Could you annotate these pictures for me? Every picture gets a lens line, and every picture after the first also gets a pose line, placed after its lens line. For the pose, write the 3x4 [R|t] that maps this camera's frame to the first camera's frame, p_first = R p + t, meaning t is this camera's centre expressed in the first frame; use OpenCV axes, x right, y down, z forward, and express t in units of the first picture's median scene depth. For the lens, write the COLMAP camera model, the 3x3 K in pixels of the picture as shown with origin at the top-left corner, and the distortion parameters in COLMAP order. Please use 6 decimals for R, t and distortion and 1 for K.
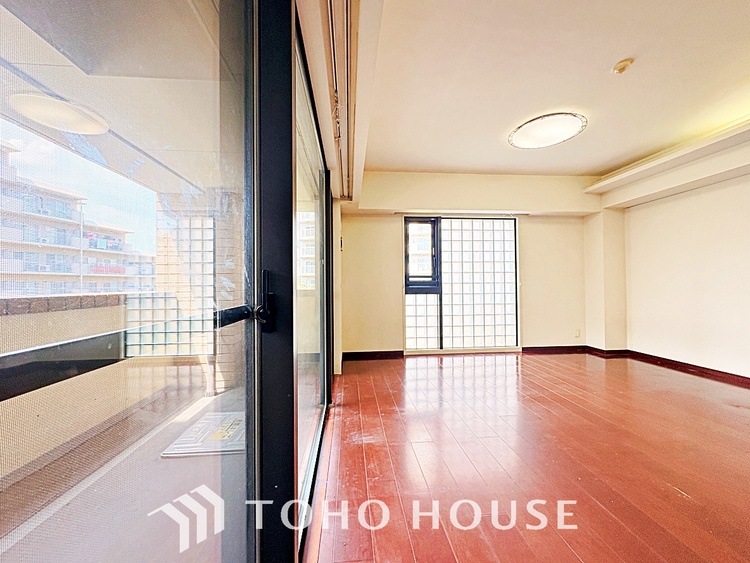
lens RADIAL K [[300.2, 0, 376.2], [0, 300.2, 281.2], [0, 0, 1]] dist [-0.001190, -0.000159]
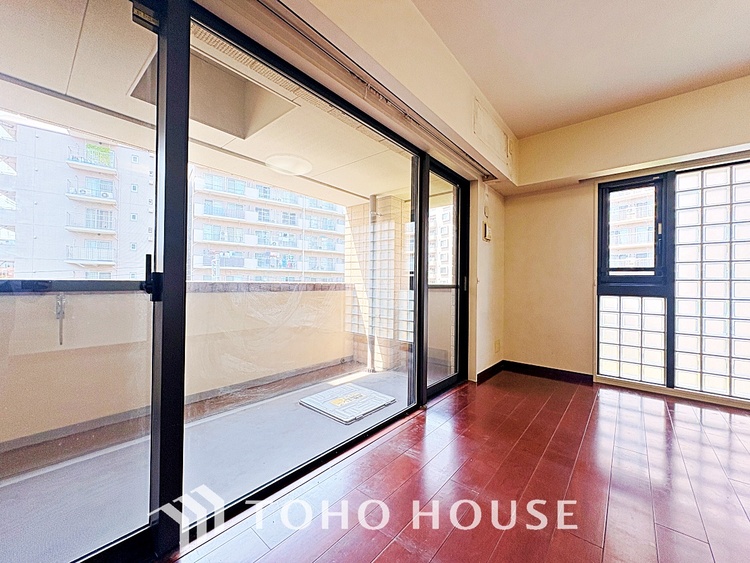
lens RADIAL K [[300.2, 0, 375.7], [0, 300.2, 280.4], [0, 0, 1]] dist [-0.001190, -0.000159]
pose [[0.697303, 0.011366, -0.716687, 0.230585], [-0.011269, 0.999925, 0.004893, 0.011720], [0.716688, 0.004664, 0.697378, 0.141962]]
